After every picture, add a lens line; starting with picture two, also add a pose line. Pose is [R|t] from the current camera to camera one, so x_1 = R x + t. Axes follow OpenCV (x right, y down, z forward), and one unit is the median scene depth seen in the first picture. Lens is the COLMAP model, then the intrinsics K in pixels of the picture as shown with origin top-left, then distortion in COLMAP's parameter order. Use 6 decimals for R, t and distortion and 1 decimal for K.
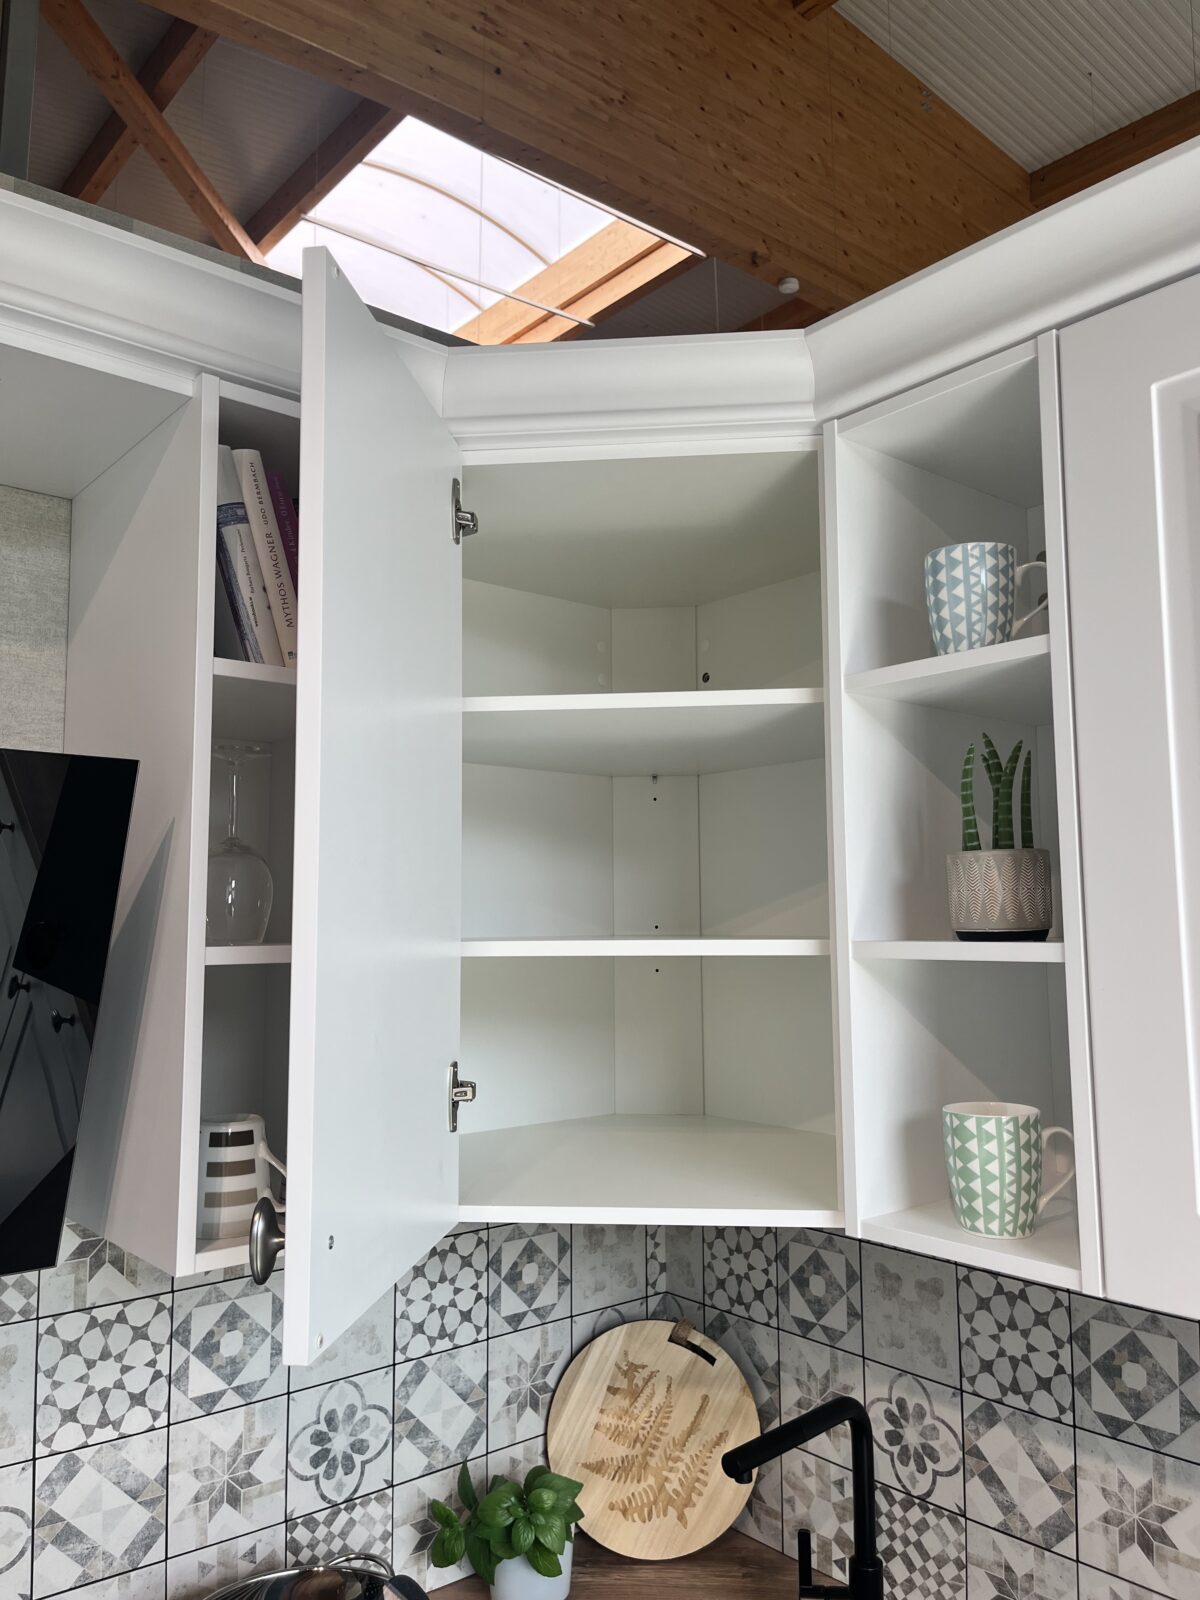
lens RADIAL K [[1222.8, 0, 586.0], [0, 1222.8, 792.7], [0, 0, 1]] dist [0.068162, -0.085558]
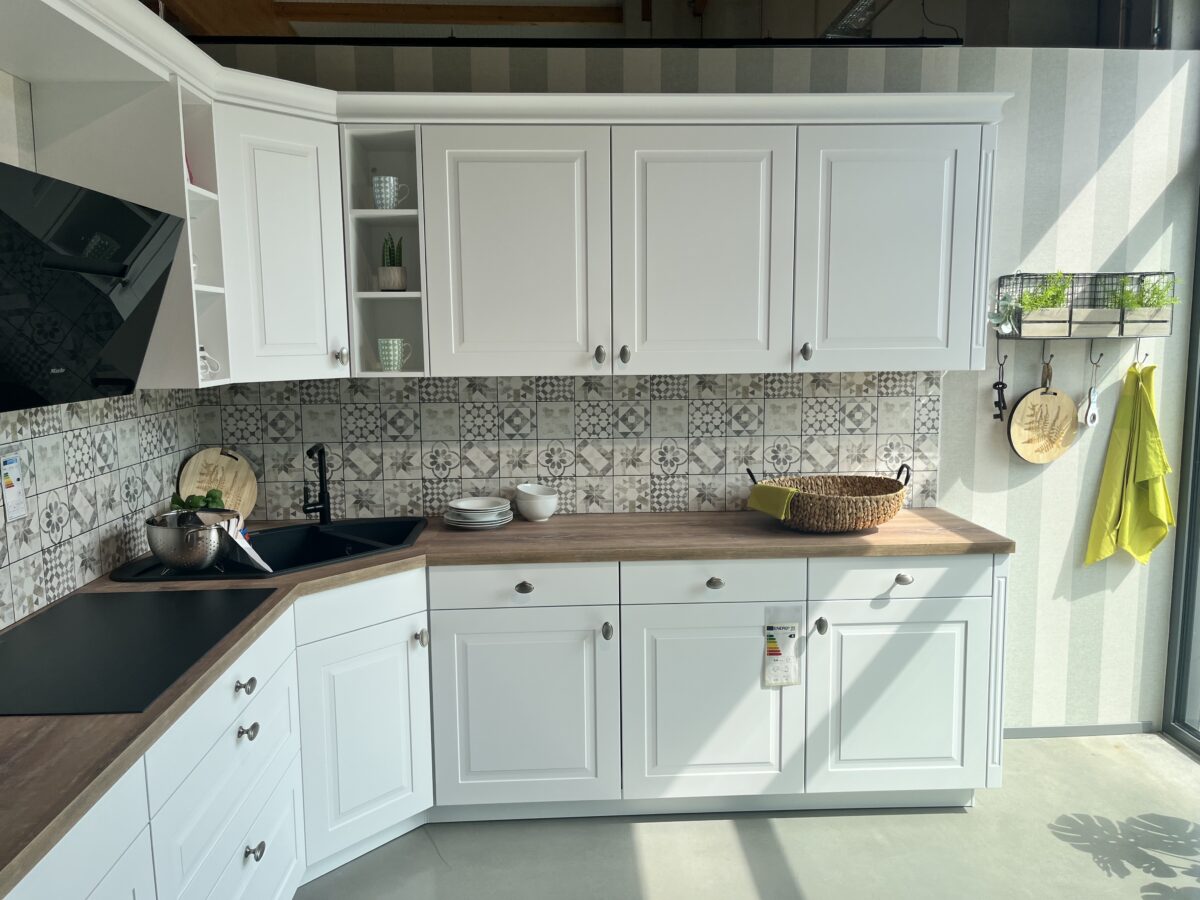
lens RADIAL K [[917.1, 0, 618.8], [0, 917.1, 455.2], [0, 0, 1]] dist [0.068162, -0.085558]
pose [[0.586923, -0.106146, 0.802655, -1.209876], [-0.082012, 0.978476, 0.189366, 0.016268], [-0.805478, -0.176971, 0.565584, -0.923231]]
